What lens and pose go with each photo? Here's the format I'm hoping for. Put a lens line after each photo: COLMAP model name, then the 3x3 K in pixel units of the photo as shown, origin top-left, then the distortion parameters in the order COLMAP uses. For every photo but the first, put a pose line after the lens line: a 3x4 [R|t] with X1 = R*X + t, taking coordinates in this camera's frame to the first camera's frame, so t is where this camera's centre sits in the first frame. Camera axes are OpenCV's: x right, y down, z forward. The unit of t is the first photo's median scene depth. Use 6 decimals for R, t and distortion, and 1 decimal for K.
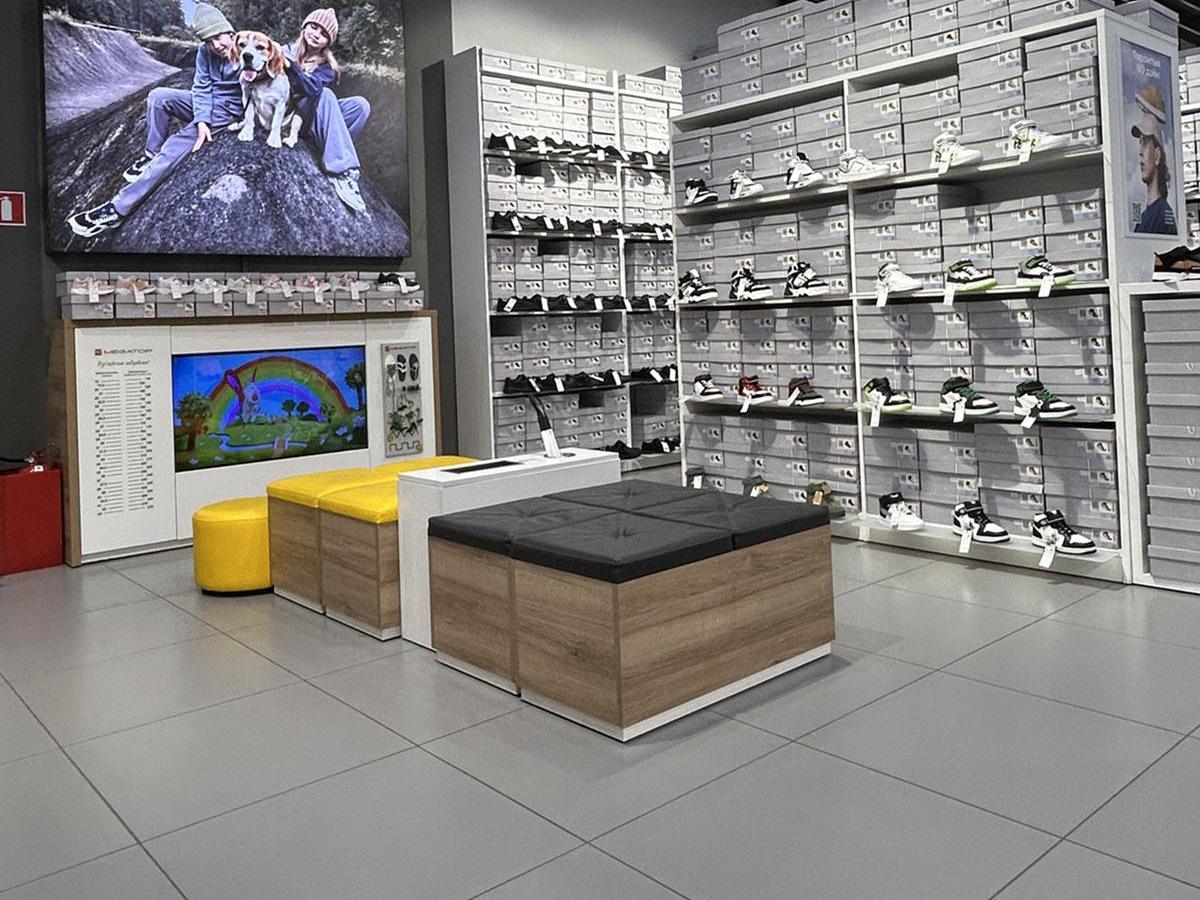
lens RADIAL K [[992.8, 0, 600.2], [0, 992.8, 448.8], [0, 0, 1]] dist [0.019219, -0.024490]
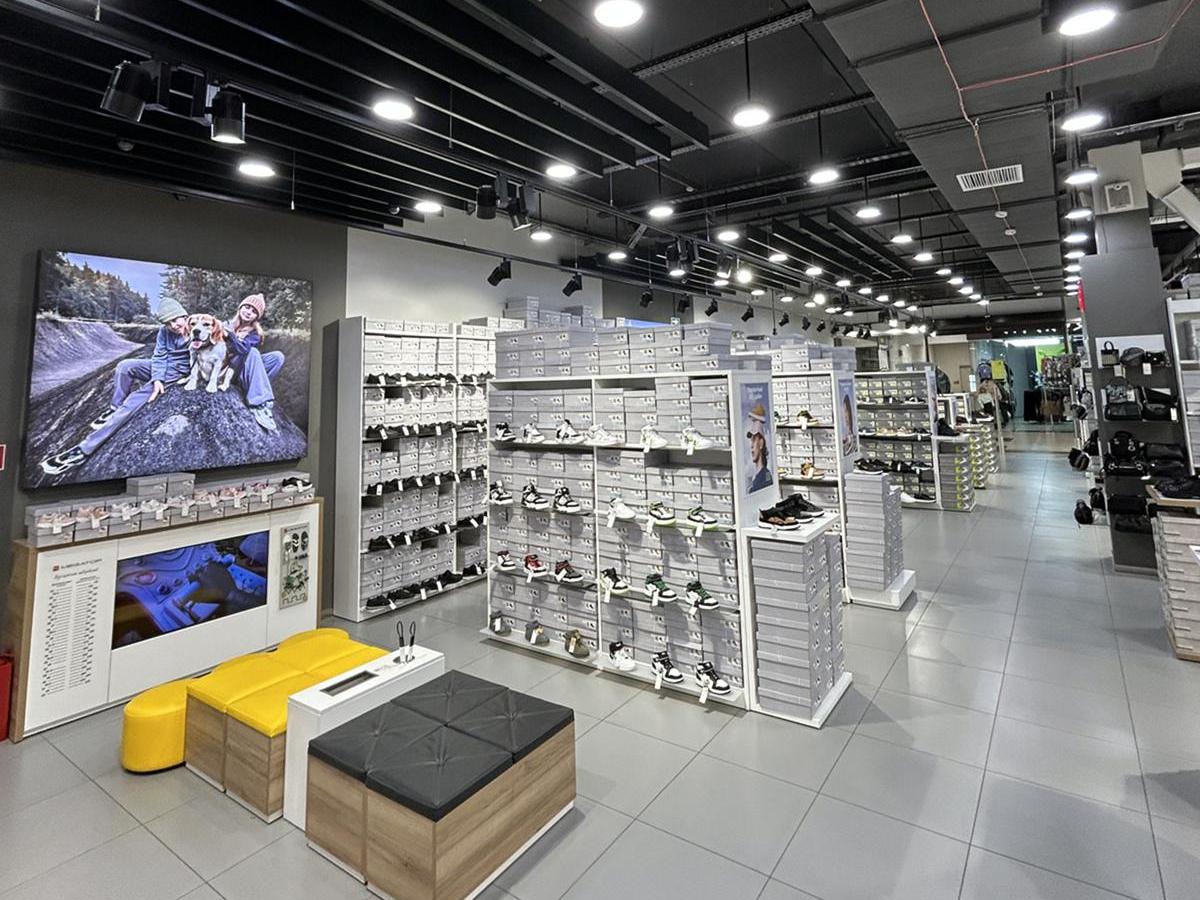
lens RADIAL K [[650.2, 0, 595.6], [0, 650.2, 444.7], [0, 0, 1]] dist [0.003217, 0.004874]
pose [[0.971613, 0.040187, 0.233140, -0.000492], [-0.011398, 0.992274, -0.123539, -0.134498], [-0.236303, 0.117375, 0.964564, -0.049434]]
